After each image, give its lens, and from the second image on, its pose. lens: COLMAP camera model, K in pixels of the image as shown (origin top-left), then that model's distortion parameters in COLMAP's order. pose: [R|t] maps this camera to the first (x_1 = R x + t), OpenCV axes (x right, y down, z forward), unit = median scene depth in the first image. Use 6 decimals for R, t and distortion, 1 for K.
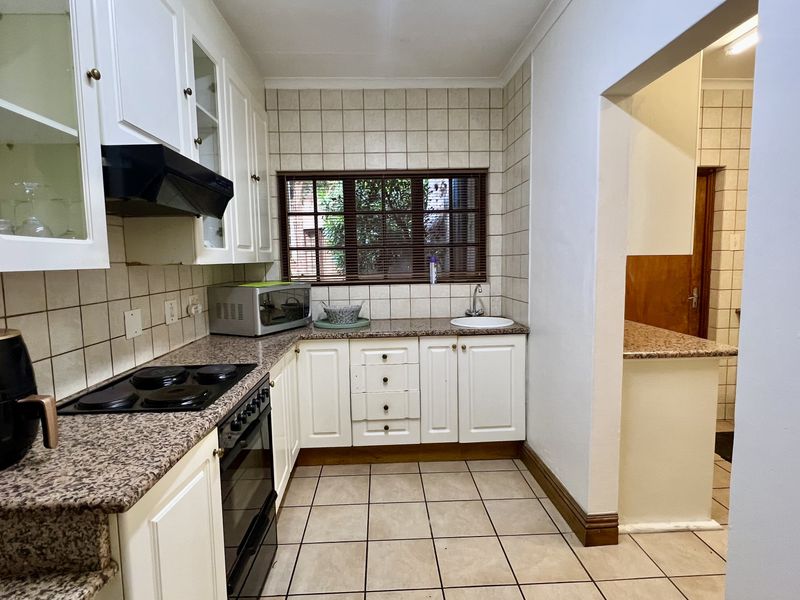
lens RADIAL K [[427.8, 0, 401.5], [0, 427.8, 294.8], [0, 0, 1]] dist [-0.010509, 0.002963]
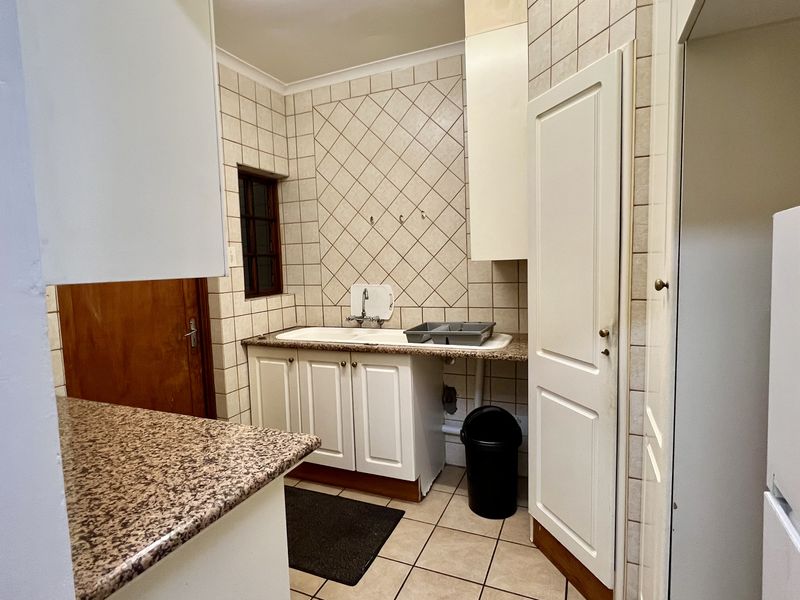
lens RADIAL K [[427.8, 0, 400.8], [0, 427.8, 295.2], [0, 0, 1]] dist [-0.010509, 0.002963]
pose [[0.446981, -0.067770, 0.891973, 0.201087], [0.105213, 0.994188, 0.022812, -0.036376], [-0.888335, 0.083651, 0.451513, 0.350736]]
